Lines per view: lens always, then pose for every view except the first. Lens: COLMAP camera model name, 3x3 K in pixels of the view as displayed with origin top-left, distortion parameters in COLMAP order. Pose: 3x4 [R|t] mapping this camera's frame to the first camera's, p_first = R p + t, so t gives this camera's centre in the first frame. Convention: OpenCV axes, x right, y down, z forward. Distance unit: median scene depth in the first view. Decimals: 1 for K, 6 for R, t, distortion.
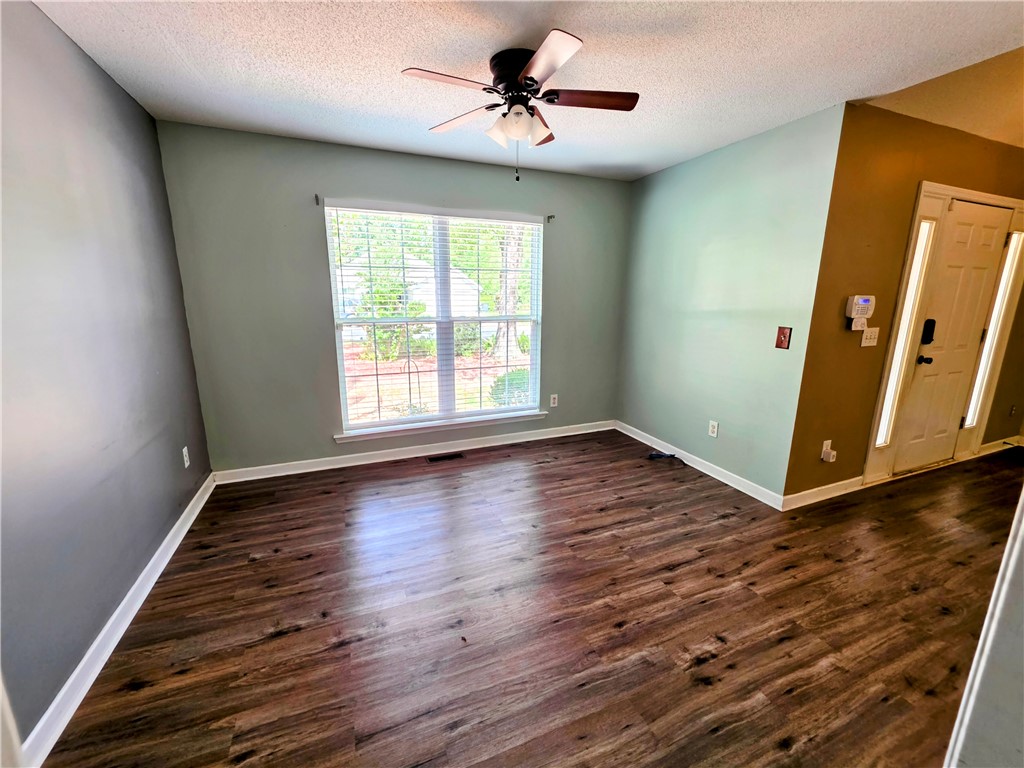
lens RADIAL K [[416.8, 0, 506.1], [0, 416.8, 384.2], [0, 0, 1]] dist [0.000813, -0.001614]
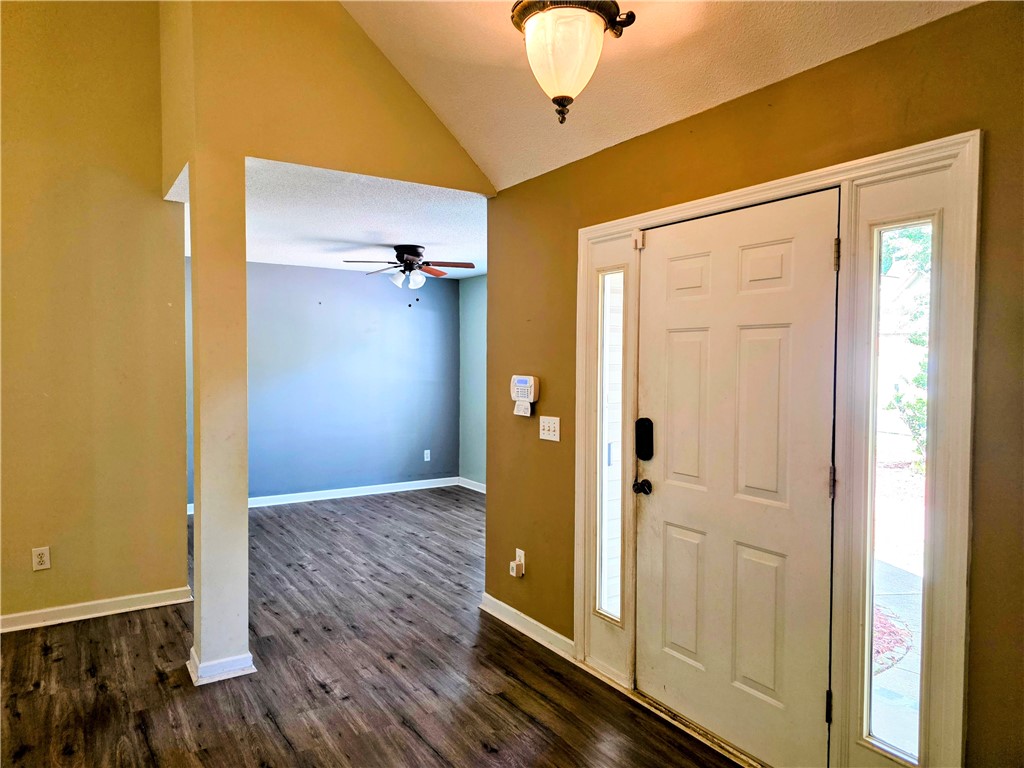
lens RADIAL K [[692.5, 0, 493.8], [0, 692.5, 384.0], [0, 0, 1]] dist [0.044024, -0.036836]
pose [[0.168420, 0.032095, -0.985193, 2.716590], [-0.214542, 0.976703, -0.004858, -0.212631], [0.962084, 0.212183, 0.171382, 0.846160]]
